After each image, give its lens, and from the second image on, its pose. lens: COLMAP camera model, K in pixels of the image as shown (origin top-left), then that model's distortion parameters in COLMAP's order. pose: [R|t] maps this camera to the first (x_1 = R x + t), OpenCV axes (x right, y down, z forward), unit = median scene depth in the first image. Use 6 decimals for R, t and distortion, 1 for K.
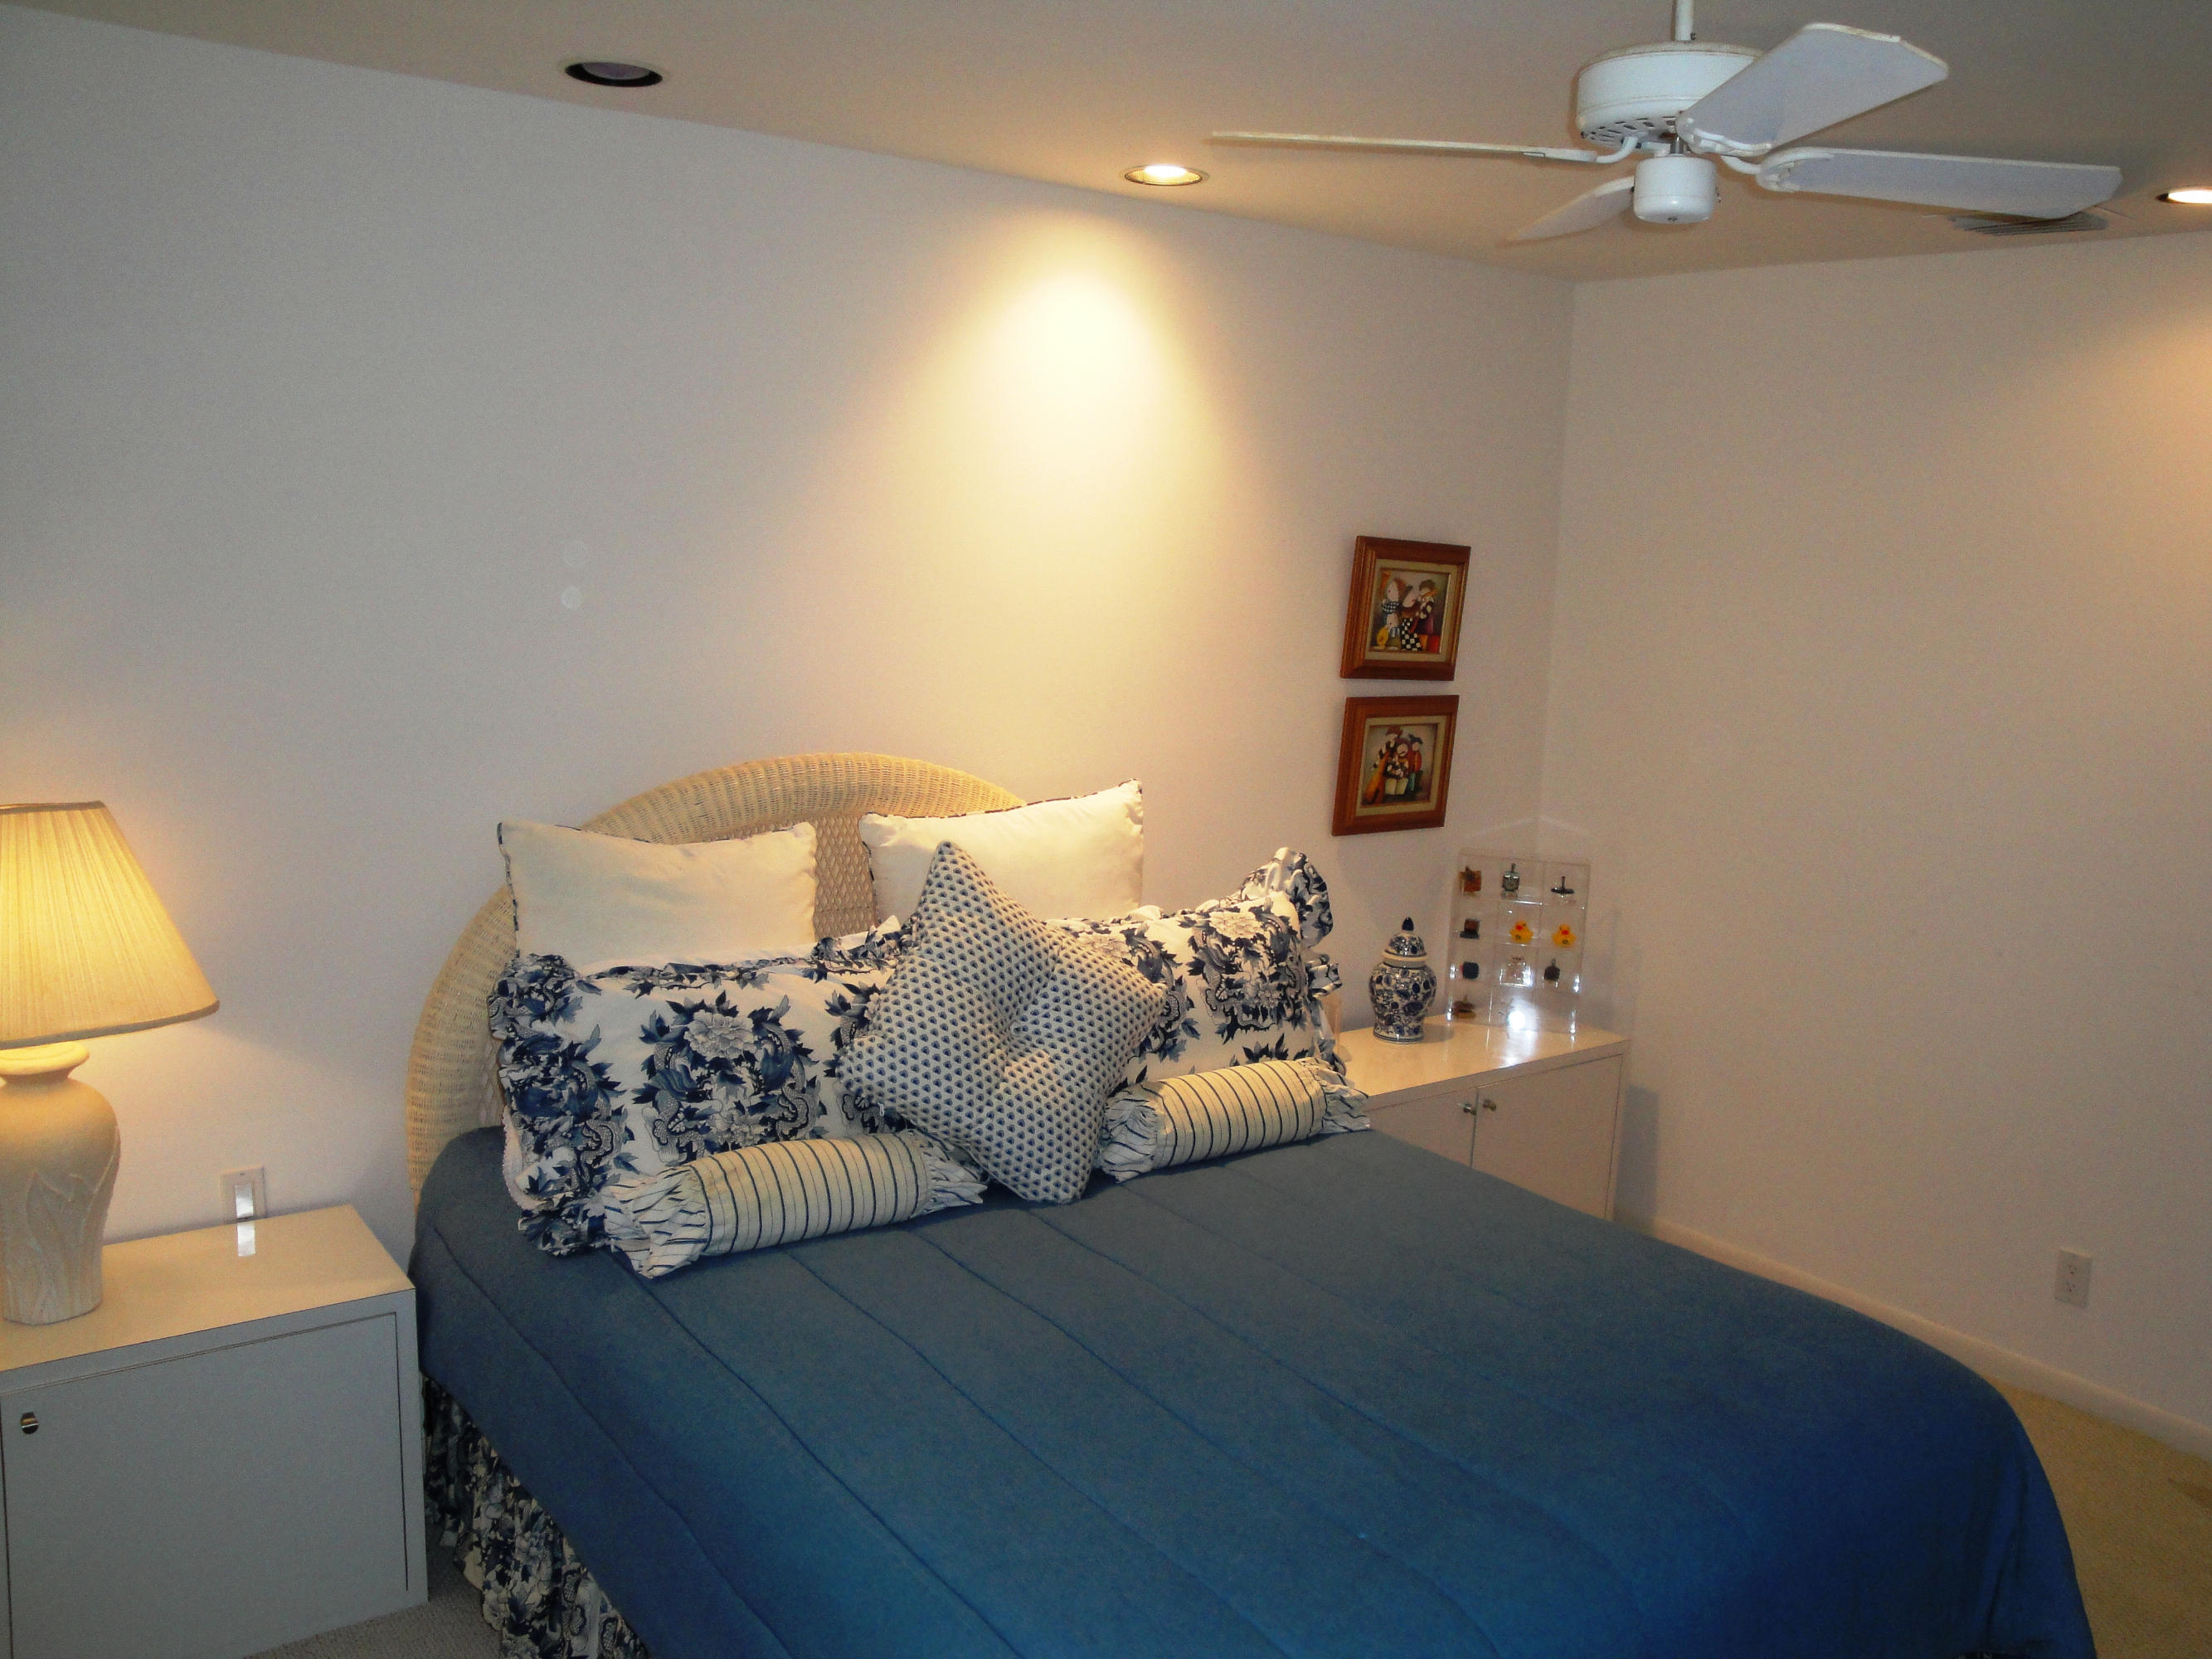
lens RADIAL K [[1801.1, 0, 1123.4], [0, 1801.1, 823.2], [0, 0, 1]] dist [-0.145787, 0.107153]
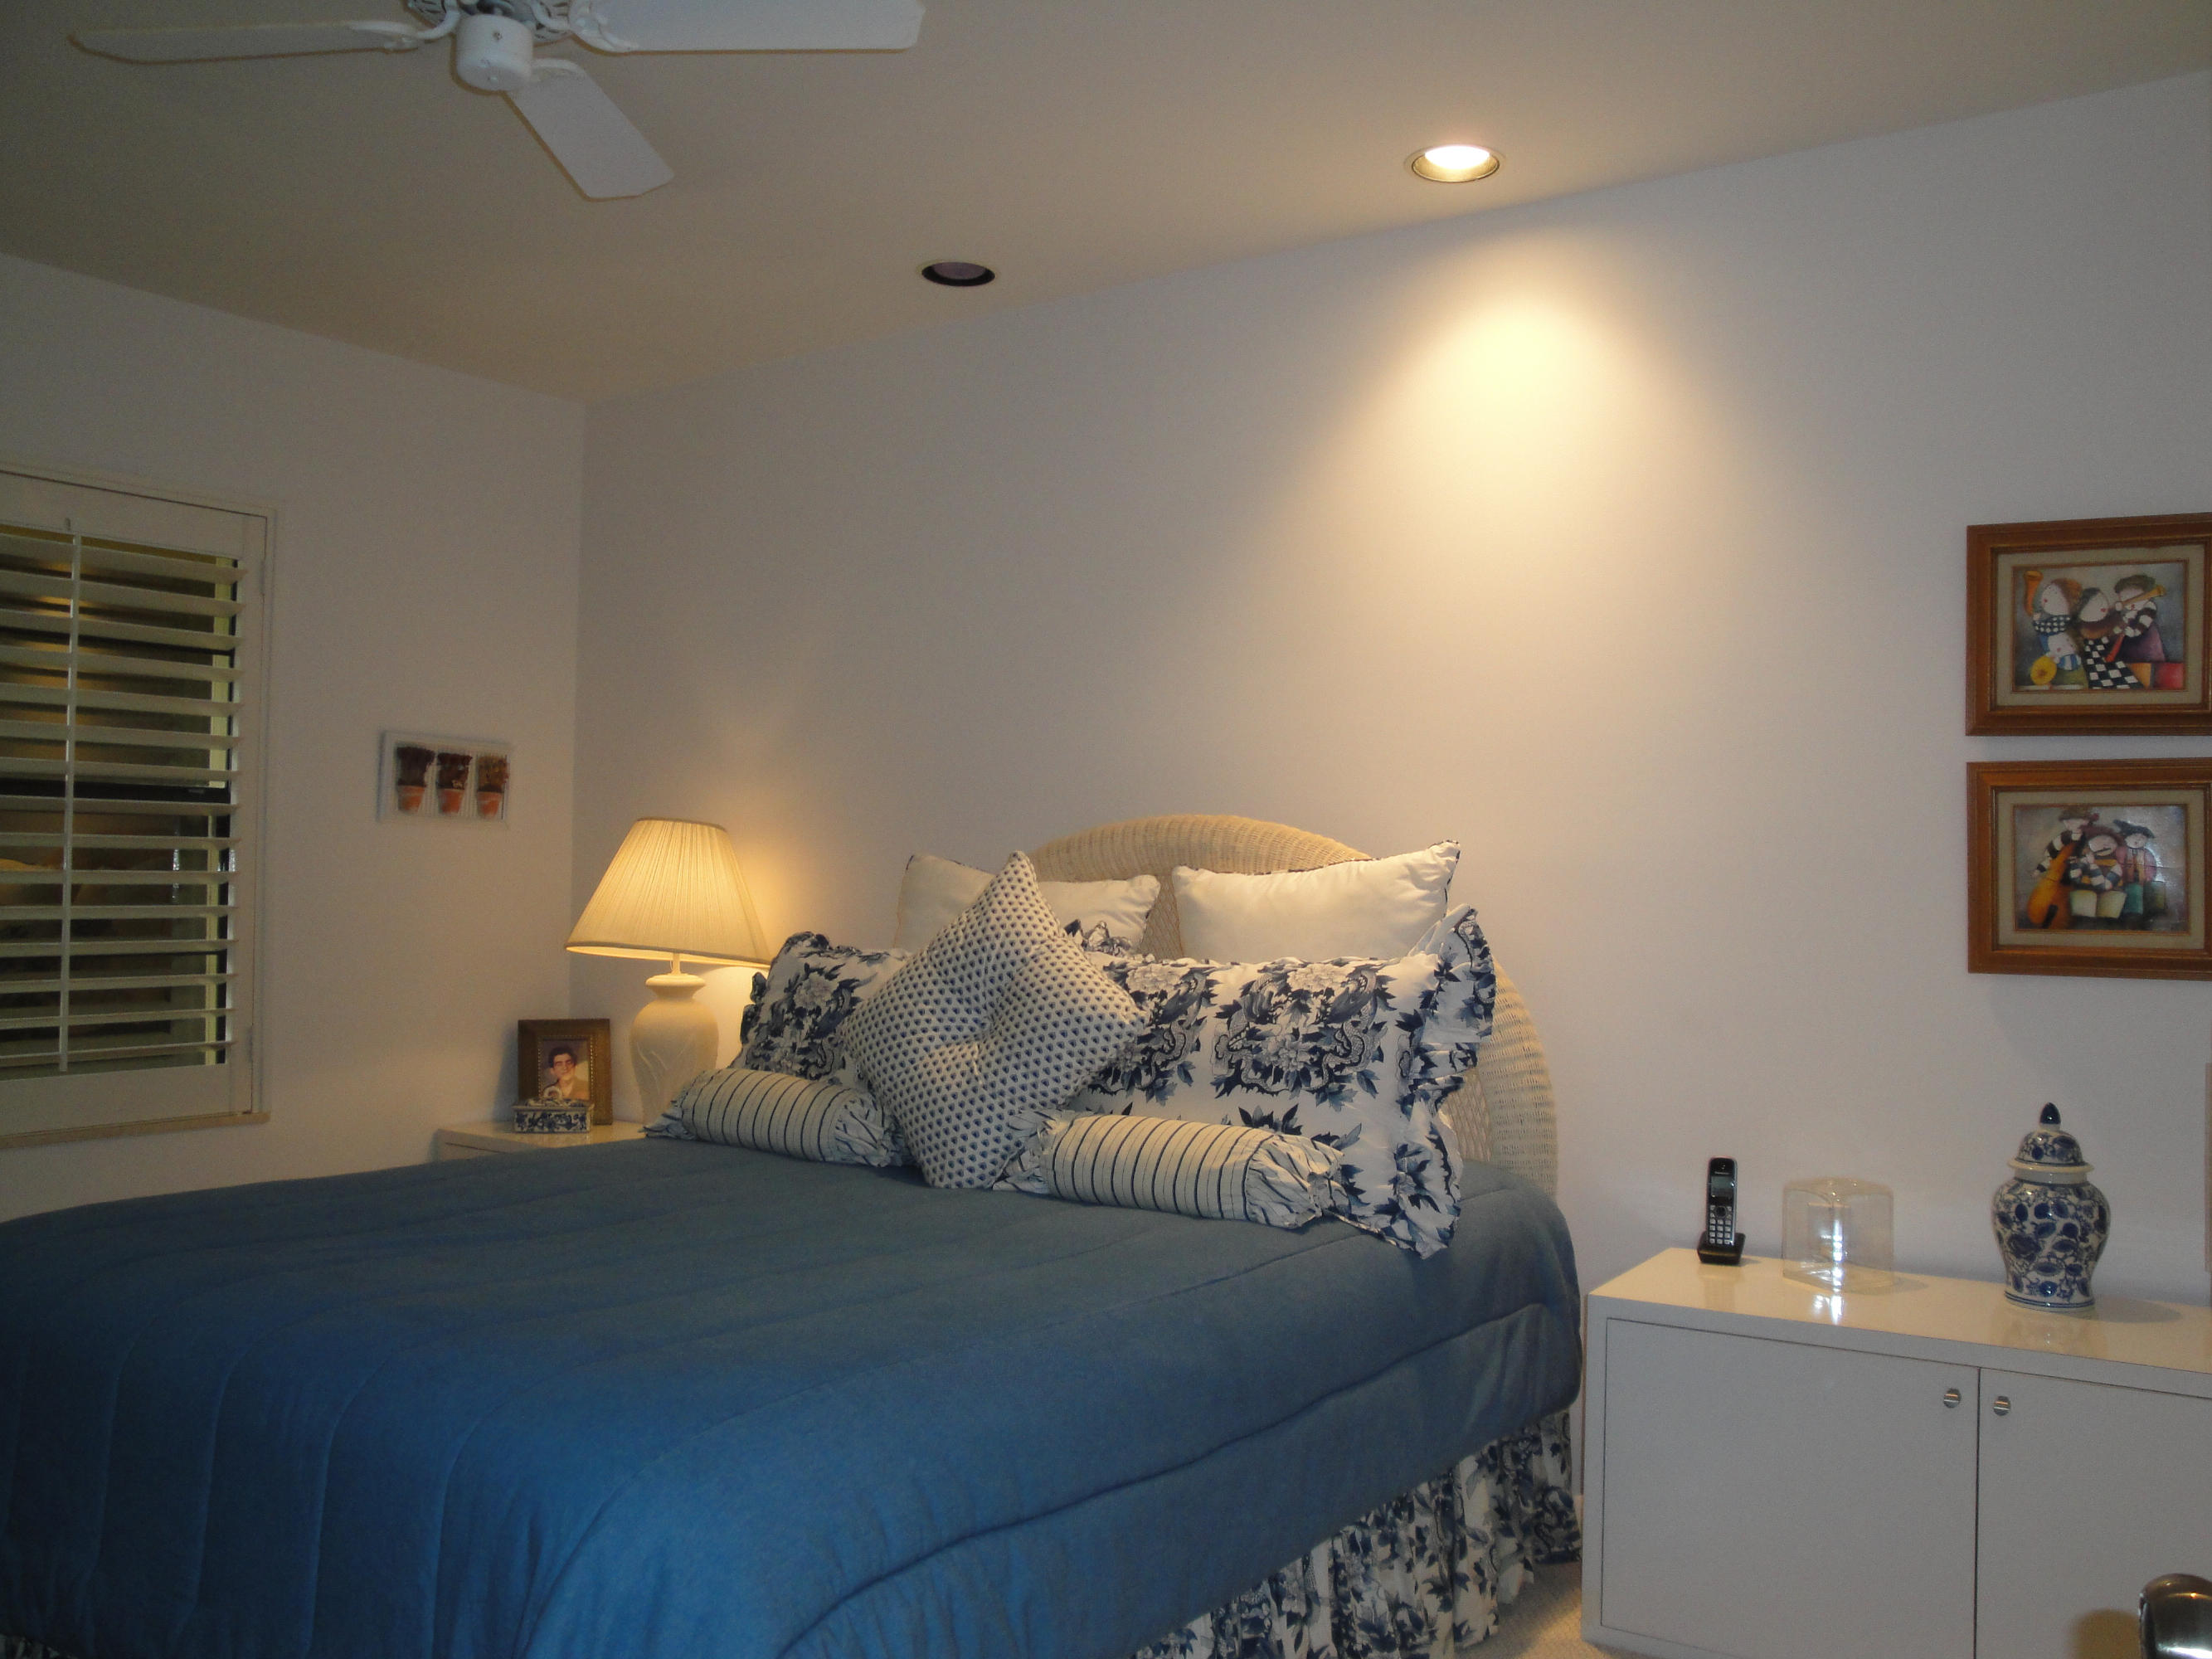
lens RADIAL K [[1841.7, 0, 1110.5], [0, 1841.7, 836.8], [0, 0, 1]] dist [-0.156849, 0.100341]
pose [[0.317967, -0.062164, -0.946062, 0.724437], [-0.146072, 0.982722, -0.113667, 0.089072], [0.936782, 0.174336, 0.303392, 0.553375]]
